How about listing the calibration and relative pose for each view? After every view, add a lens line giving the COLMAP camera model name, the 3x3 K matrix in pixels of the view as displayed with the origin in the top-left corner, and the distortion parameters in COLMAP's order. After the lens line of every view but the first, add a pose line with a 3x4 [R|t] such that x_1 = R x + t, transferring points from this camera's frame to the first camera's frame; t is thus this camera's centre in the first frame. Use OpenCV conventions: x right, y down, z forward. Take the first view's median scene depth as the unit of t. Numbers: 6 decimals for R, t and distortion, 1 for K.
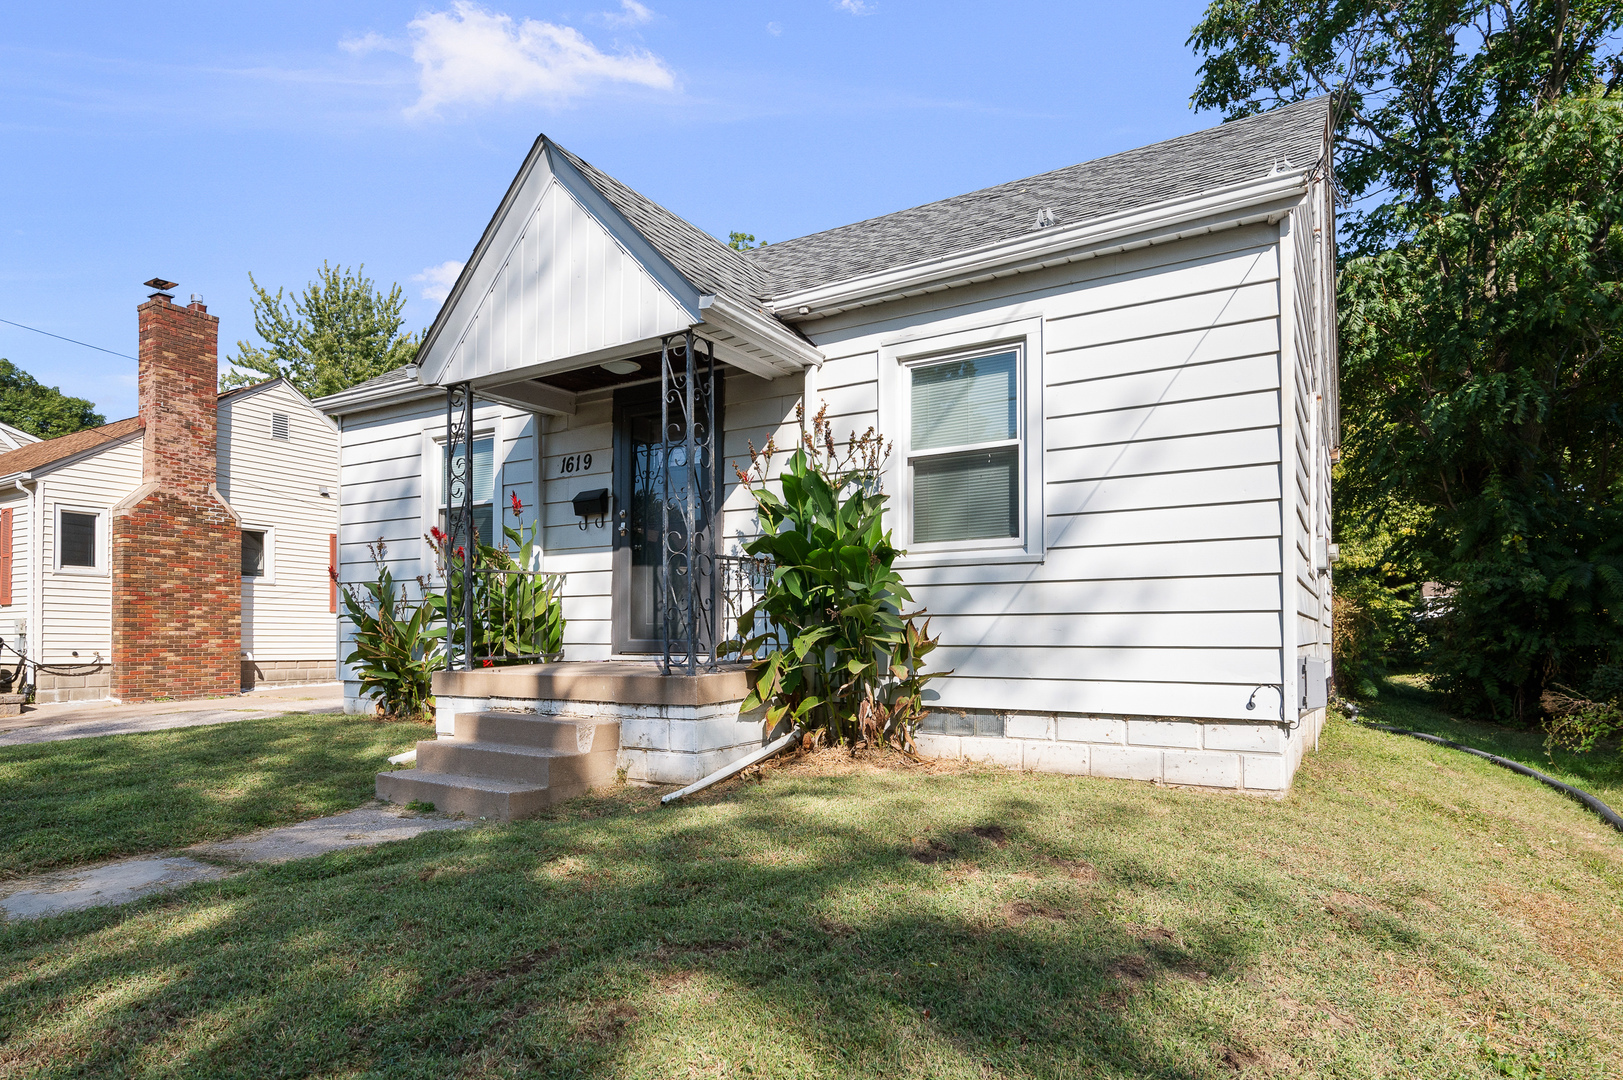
lens RADIAL K [[791.7, 0, 813.2], [0, 791.7, 564.7], [0, 0, 1]] dist [0.000260, -0.000133]
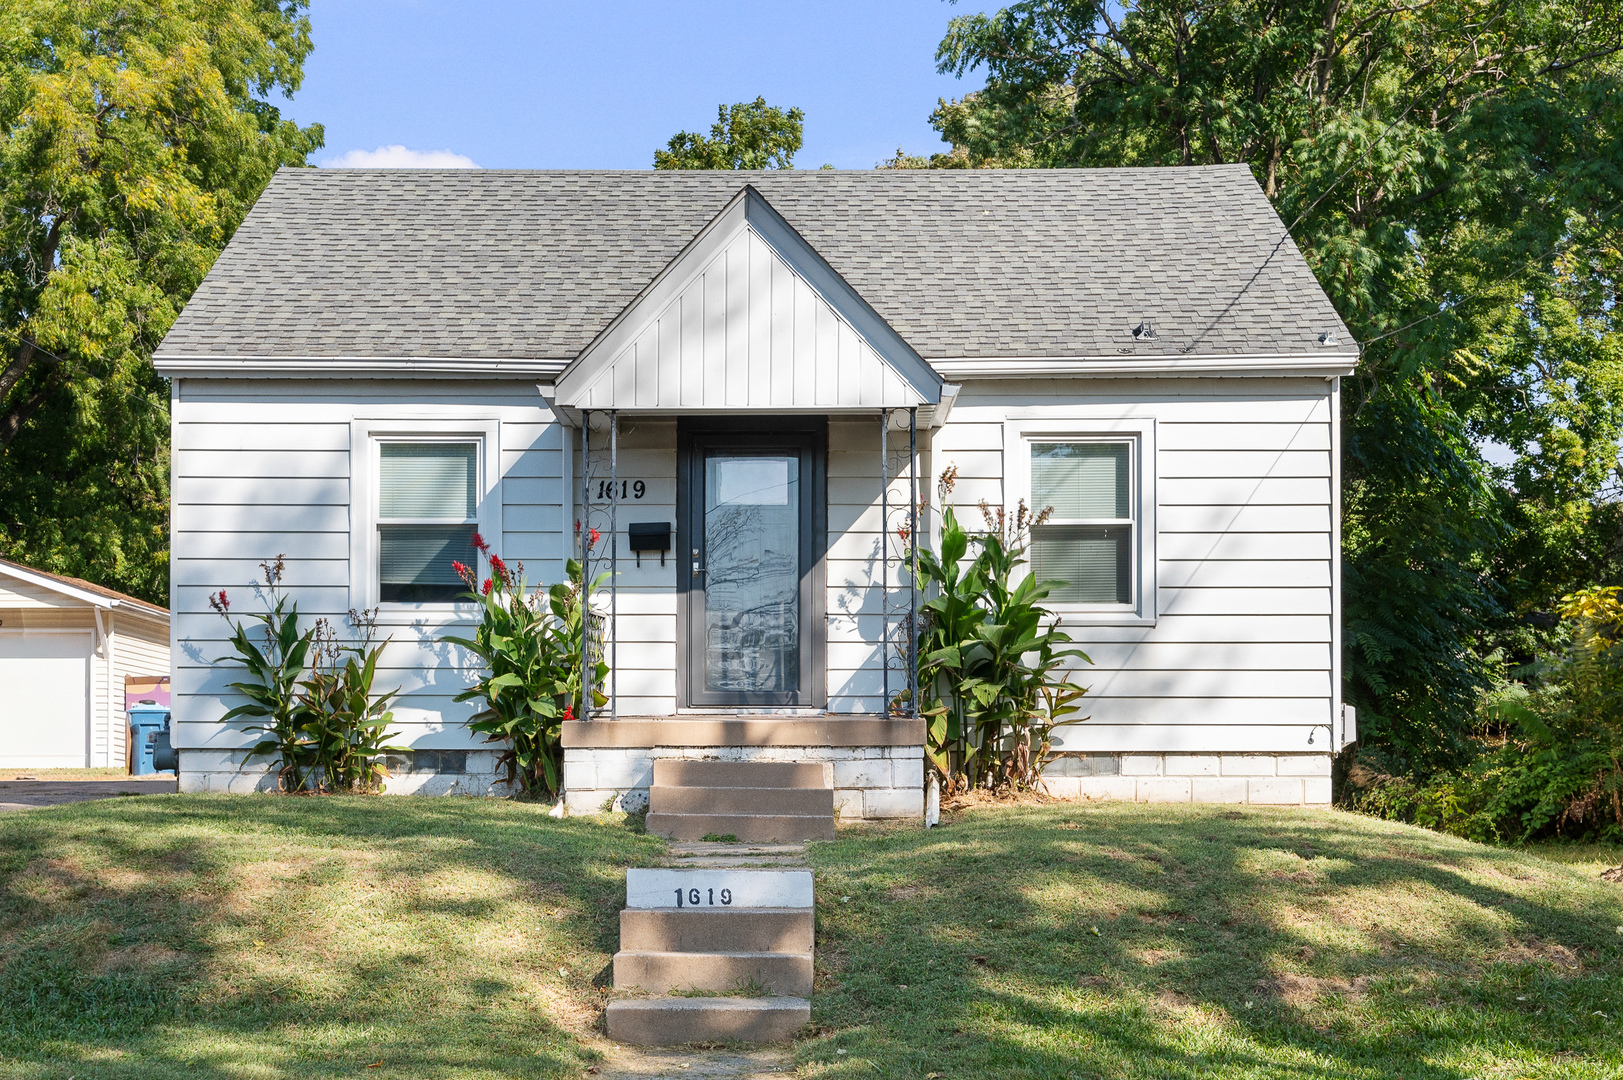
lens RADIAL K [[1406.0, 0, 811.5], [0, 1406.0, 540.0], [0, 0, 1]] dist [-0.006521, -0.000655]
pose [[0.902720, 0.058743, 0.426199, -1.036597], [-0.042208, 0.997948, -0.048148, -0.008697], [-0.428153, 0.025475, 0.903347, -0.660150]]
